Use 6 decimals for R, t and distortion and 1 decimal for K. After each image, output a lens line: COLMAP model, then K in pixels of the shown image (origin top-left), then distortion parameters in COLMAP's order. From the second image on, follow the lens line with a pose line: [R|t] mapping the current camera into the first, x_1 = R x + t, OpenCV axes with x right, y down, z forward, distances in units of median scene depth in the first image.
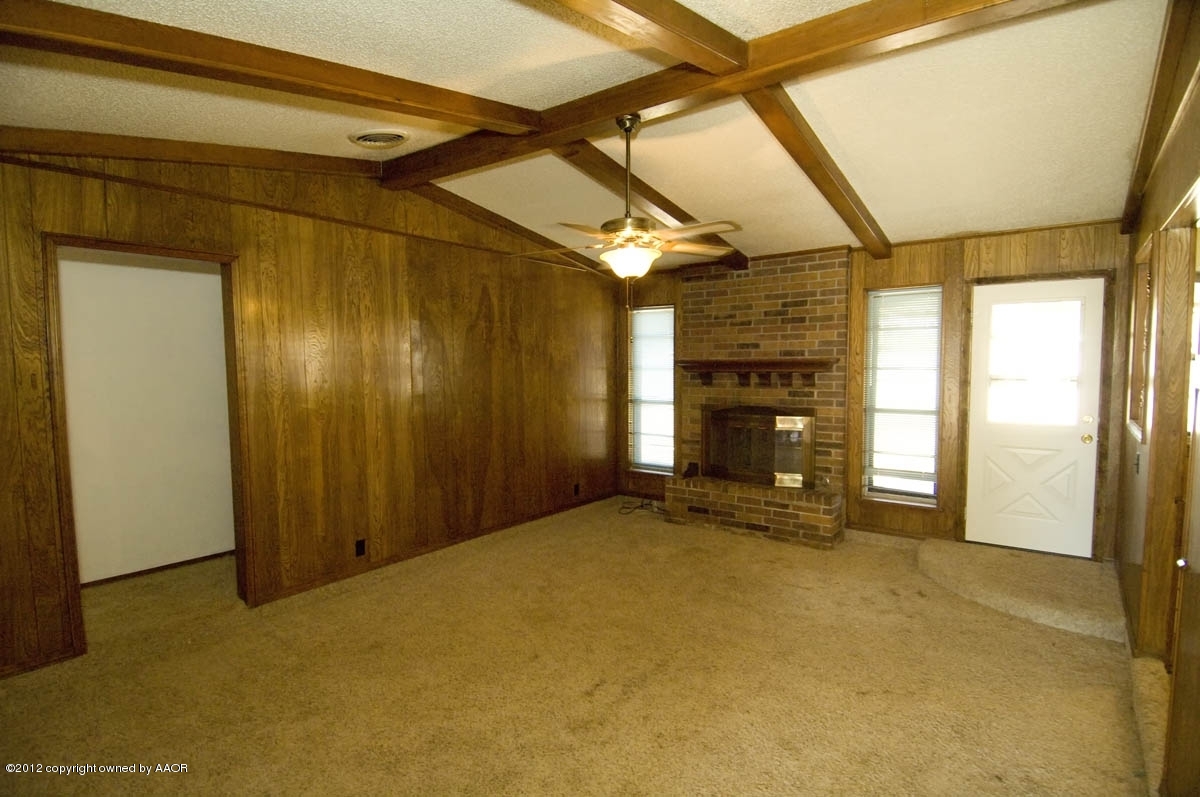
lens RADIAL K [[620.5, 0, 604.3], [0, 620.5, 404.1], [0, 0, 1]] dist [0.055510, -0.058966]
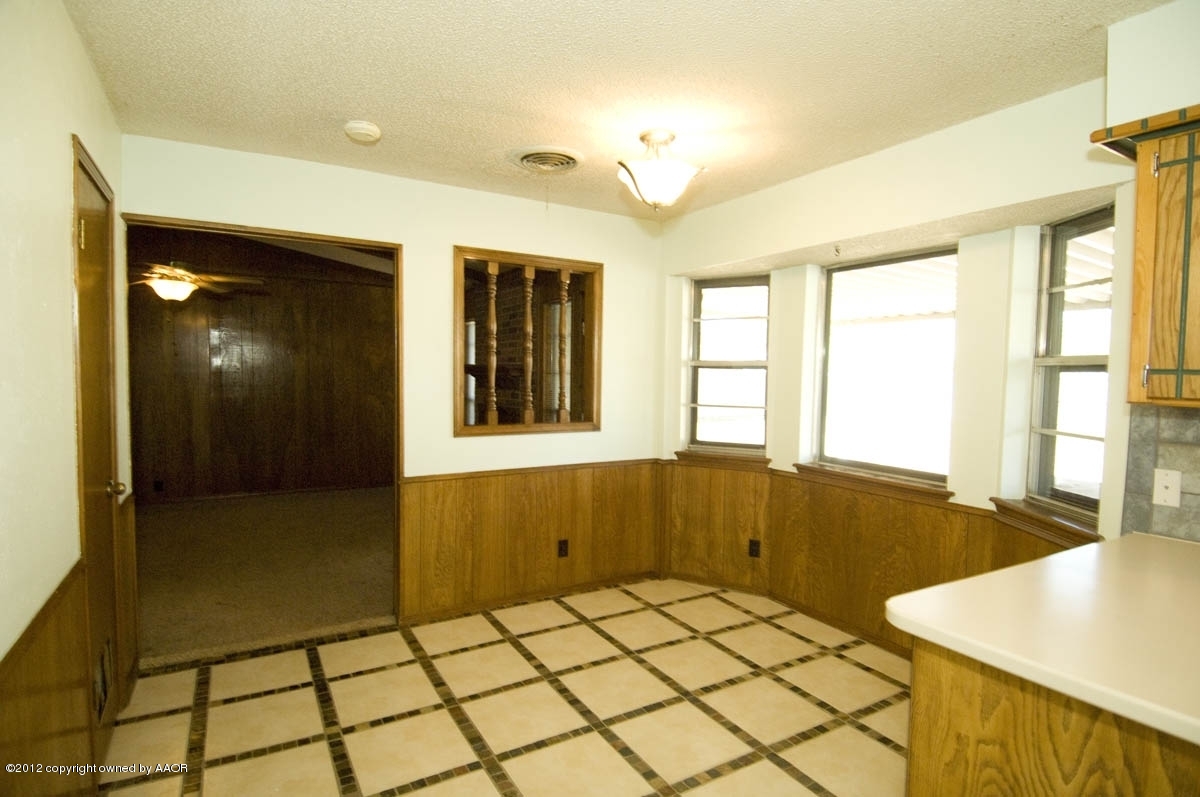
lens RADIAL K [[620.5, 0, 604.3], [0, 620.5, 404.1], [0, 0, 1]] dist [0.055510, -0.058966]
pose [[0.919797, 0.041068, -0.390240, 0.908318], [-0.048368, 0.998790, -0.008895, -0.000132], [0.389402, 0.027057, 0.920670, 0.037357]]
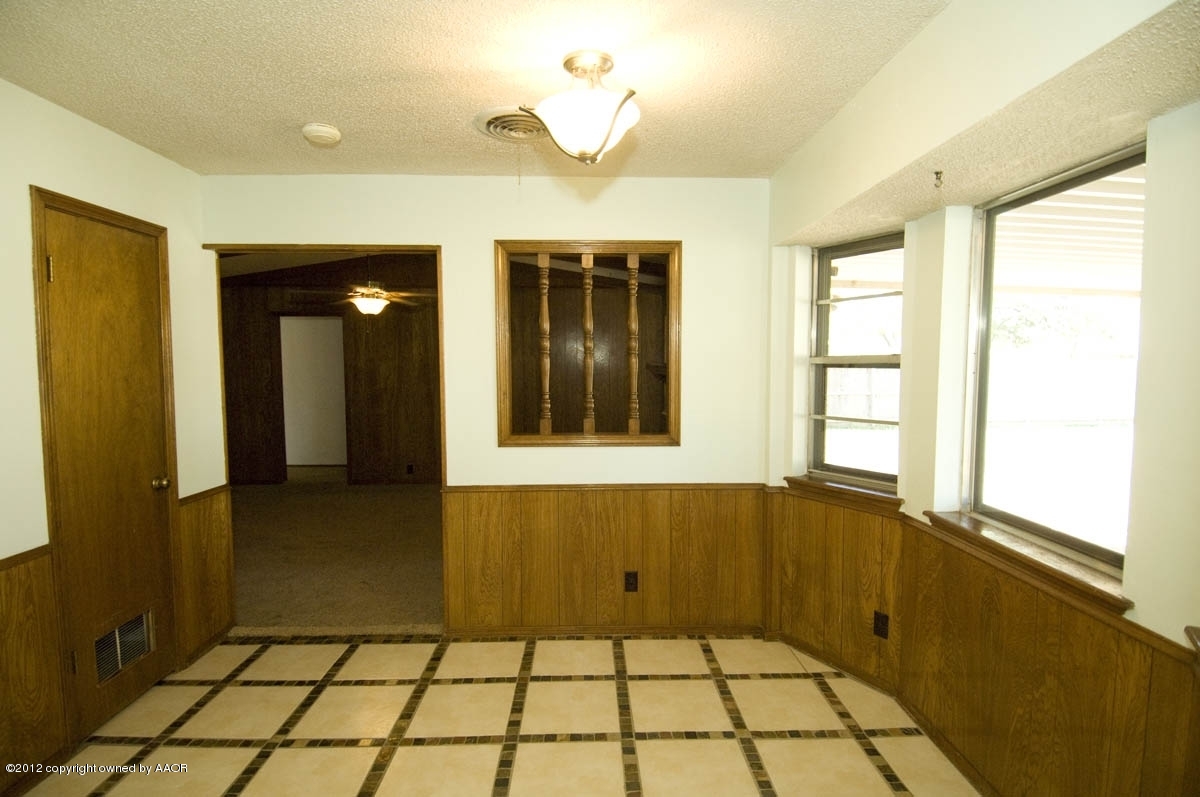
lens RADIAL K [[620.5, 0, 604.3], [0, 620.5, 404.1], [0, 0, 1]] dist [0.055510, -0.058966]
pose [[0.611332, 0.057274, -0.789299, 1.047302], [-0.058429, 0.997922, 0.027157, -0.027182], [0.789214, 0.029516, 0.613408, 0.280417]]
